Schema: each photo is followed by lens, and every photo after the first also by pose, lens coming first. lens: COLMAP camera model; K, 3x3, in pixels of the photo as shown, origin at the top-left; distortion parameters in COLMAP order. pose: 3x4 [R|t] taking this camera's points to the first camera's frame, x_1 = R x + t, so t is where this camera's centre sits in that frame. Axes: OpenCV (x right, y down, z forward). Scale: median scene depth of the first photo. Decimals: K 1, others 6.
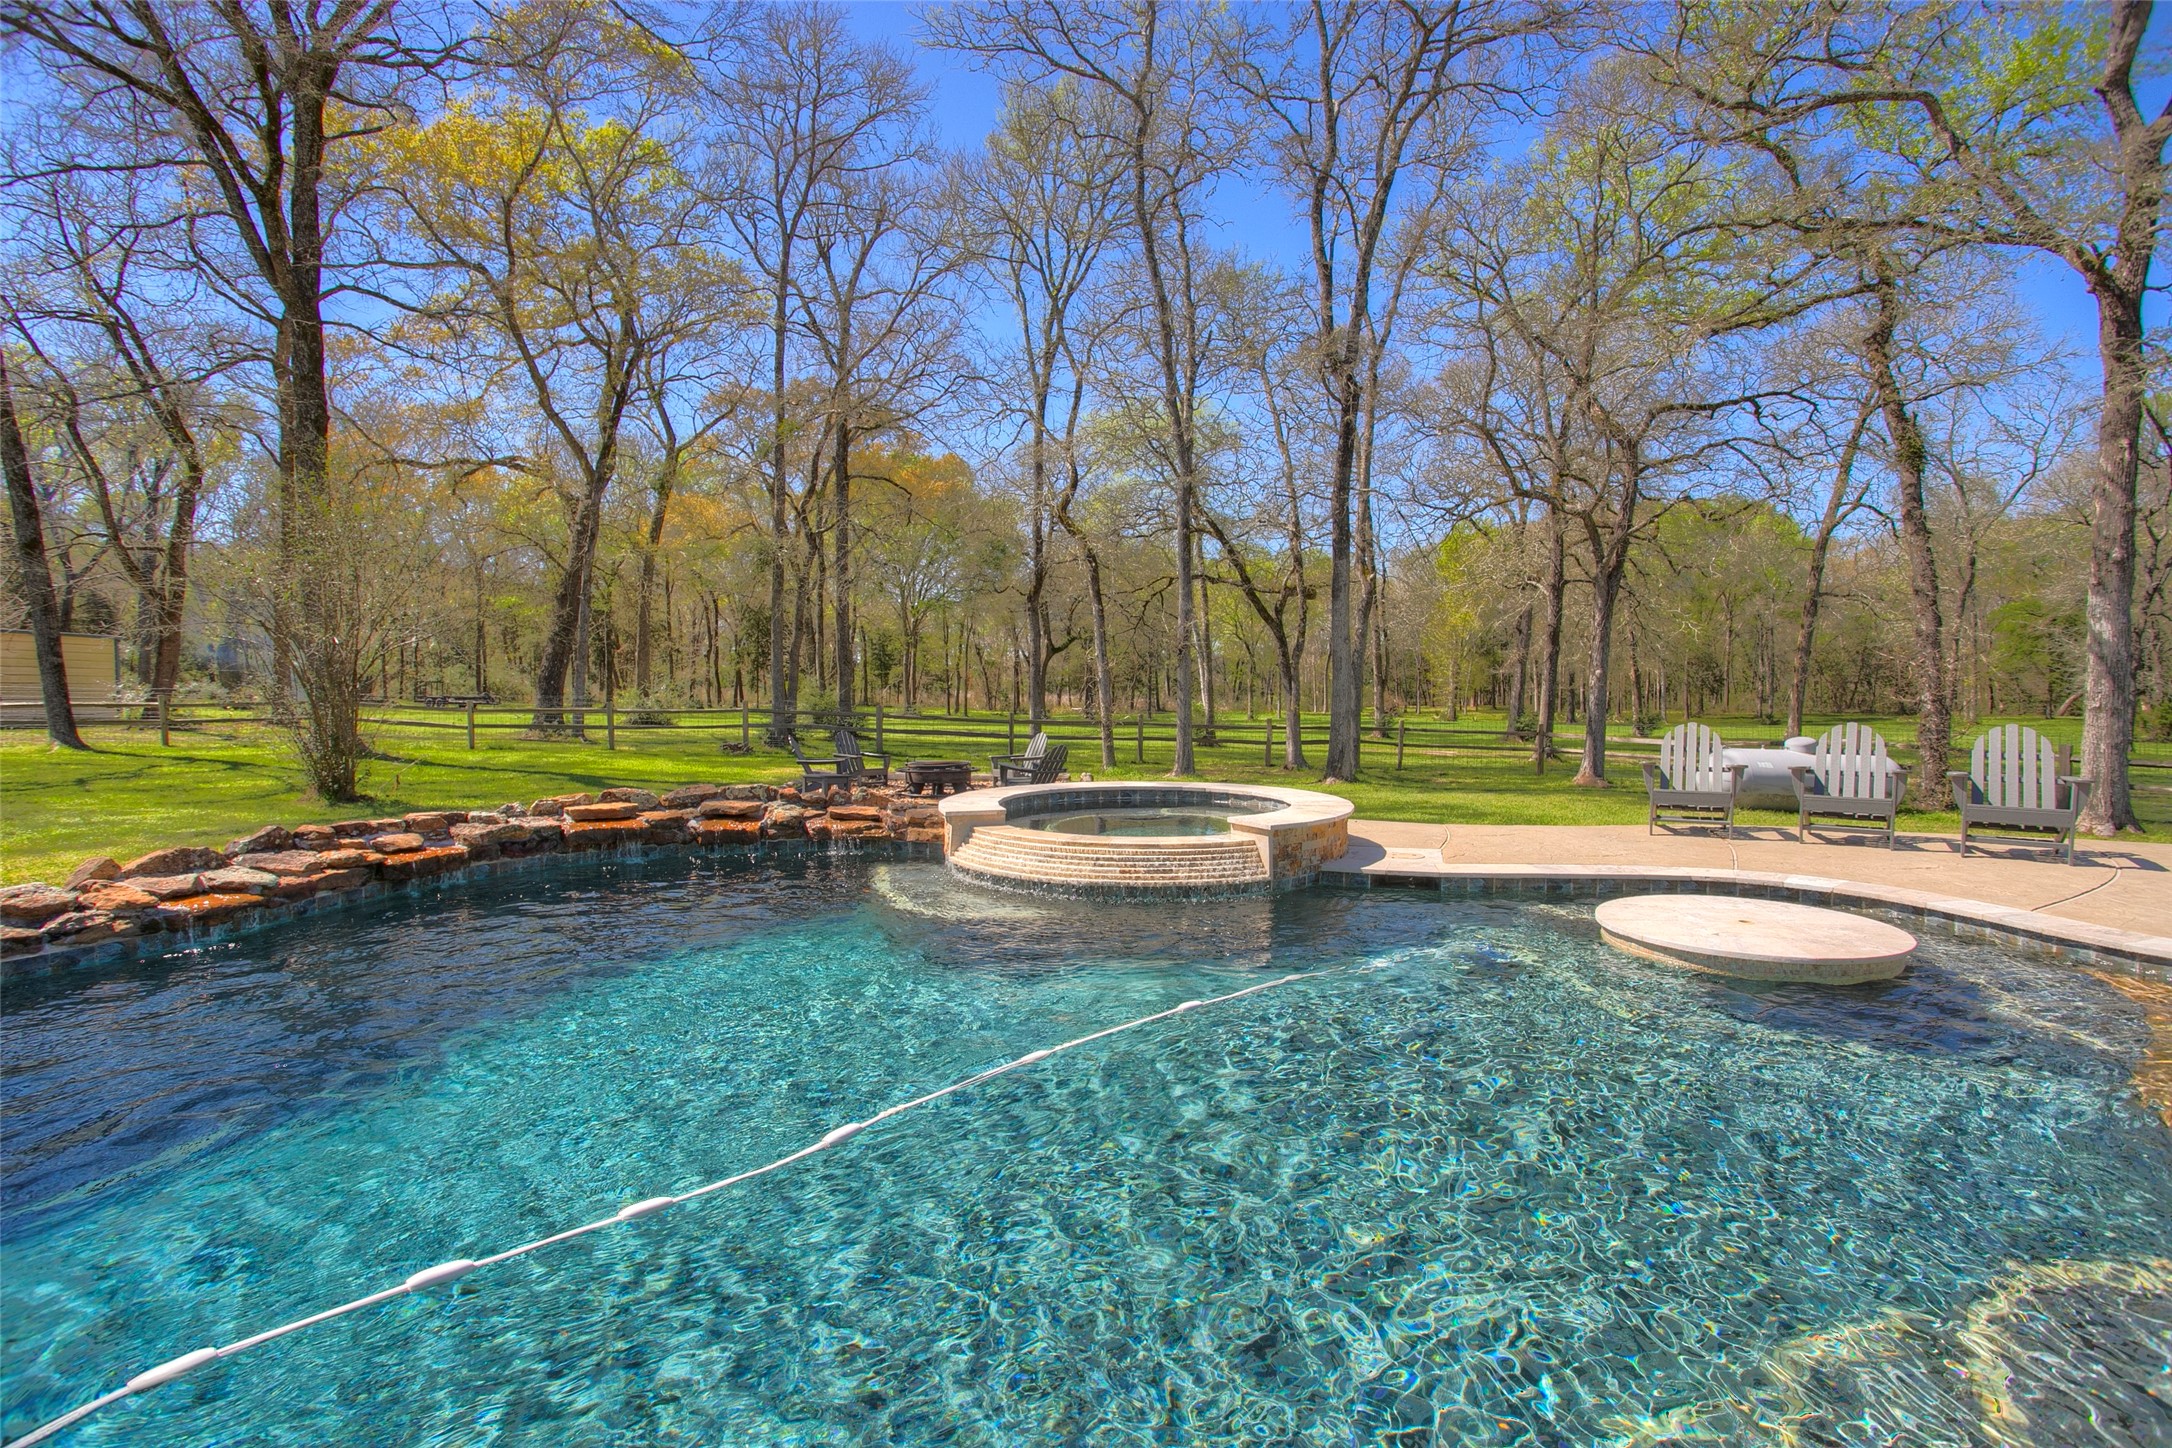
lens RADIAL K [[1082.2, 0, 1083.8], [0, 1082.2, 695.0], [0, 0, 1]] dist [0.001808, 0.001076]
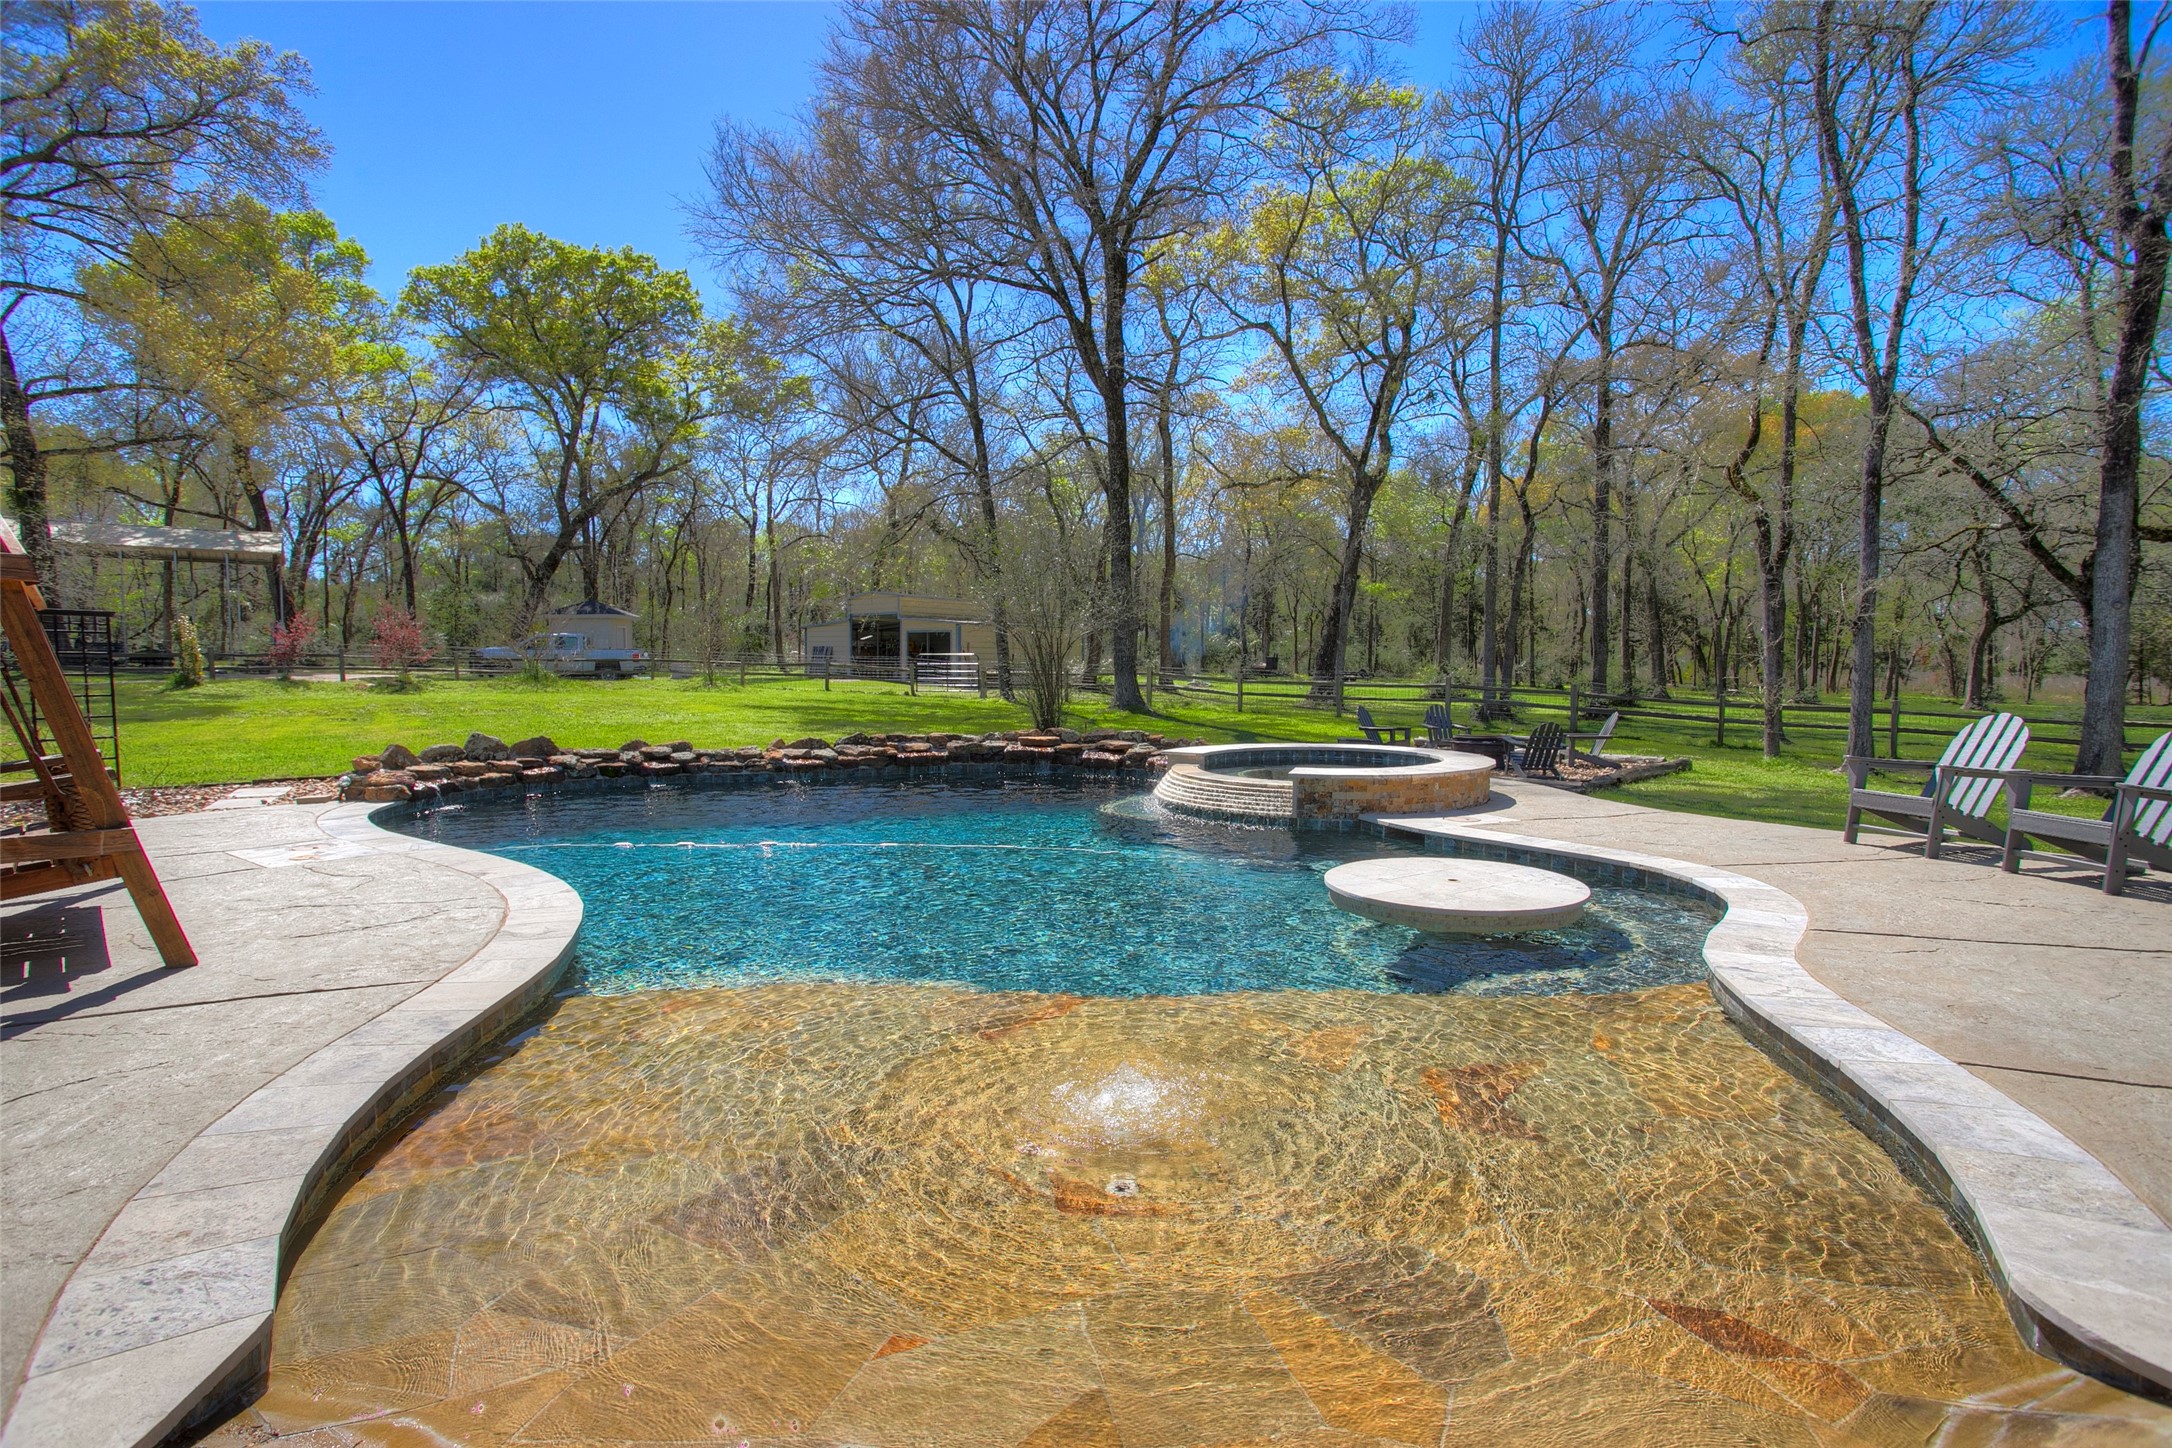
lens RADIAL K [[1082.2, 0, 1083.8], [0, 1082.2, 695.0], [0, 0, 1]] dist [0.001808, 0.001076]
pose [[0.692784, 0.026634, -0.720653, 0.442453], [-0.011695, 0.999601, 0.025700, -0.000951], [0.721050, -0.009377, 0.692819, -0.032206]]
